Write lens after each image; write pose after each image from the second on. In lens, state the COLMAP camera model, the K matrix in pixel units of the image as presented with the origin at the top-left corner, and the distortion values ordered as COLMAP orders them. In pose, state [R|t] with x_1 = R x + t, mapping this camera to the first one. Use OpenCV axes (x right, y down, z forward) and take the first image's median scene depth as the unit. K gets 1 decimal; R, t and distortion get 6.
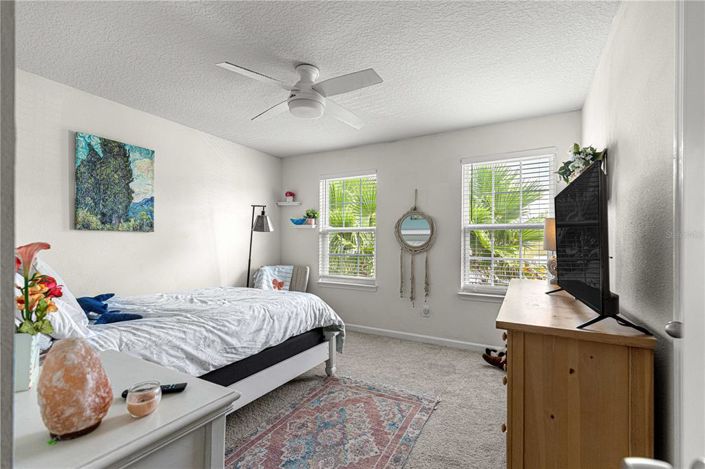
lens RADIAL K [[323.5, 0, 352.3], [0, 323.5, 235.5], [0, 0, 1]] dist [0.022116, -0.001923]
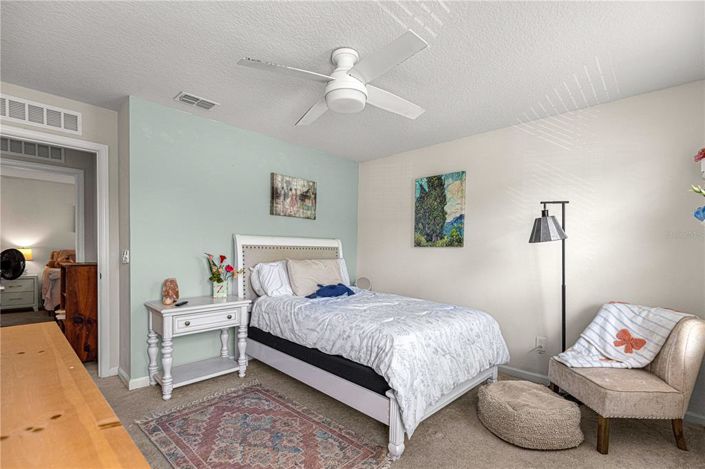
lens RADIAL K [[323.5, 0, 353.4], [0, 323.5, 255.6], [0, 0, 1]] dist [0.022116, -0.001923]
pose [[-0.259536, 0.005094, -0.965720, 0.575846], [0.003910, 0.999983, 0.004224, 0.013325], [0.965725, -0.002680, -0.259552, 1.035792]]
